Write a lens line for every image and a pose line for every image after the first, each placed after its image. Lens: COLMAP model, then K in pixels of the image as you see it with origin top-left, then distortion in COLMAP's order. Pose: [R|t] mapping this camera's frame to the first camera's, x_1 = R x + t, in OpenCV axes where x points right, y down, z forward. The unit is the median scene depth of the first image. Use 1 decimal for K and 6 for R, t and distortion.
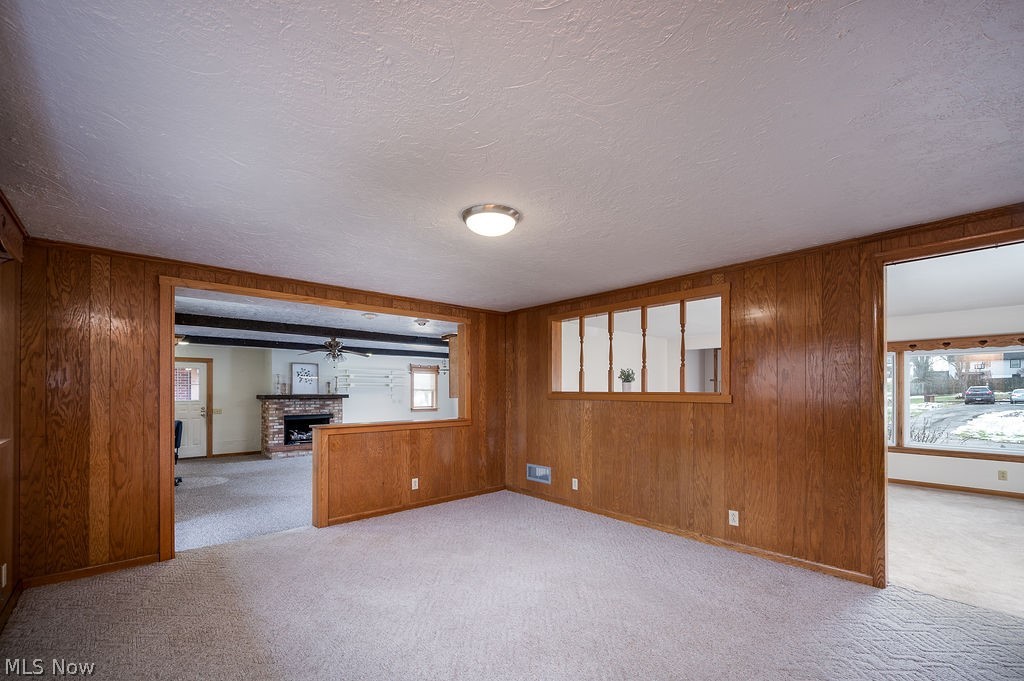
lens RADIAL K [[414.2, 0, 490.8], [0, 414.2, 391.9], [0, 0, 1]] dist [0.000634, 0.000078]
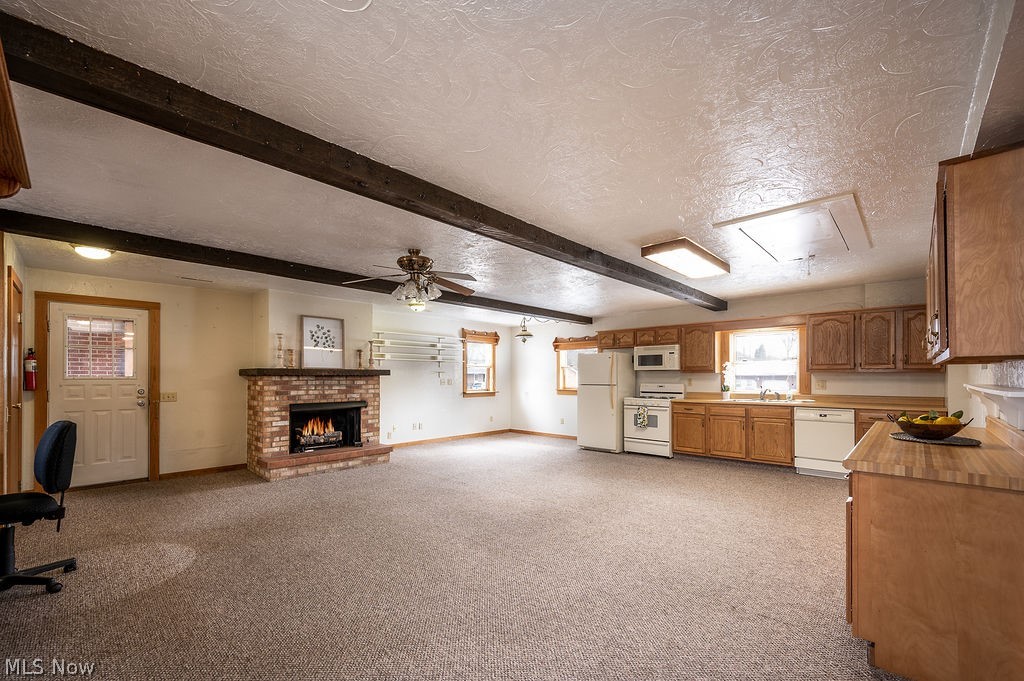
lens RADIAL K [[414.2, 0, 494.1], [0, 414.2, 376.9], [0, 0, 1]] dist [0.000634, 0.000078]
pose [[0.996643, 0.003021, 0.081817, -0.255659], [-0.003223, 0.999992, 0.002337, 0.016124], [-0.081810, -0.002593, 0.996645, 0.387658]]
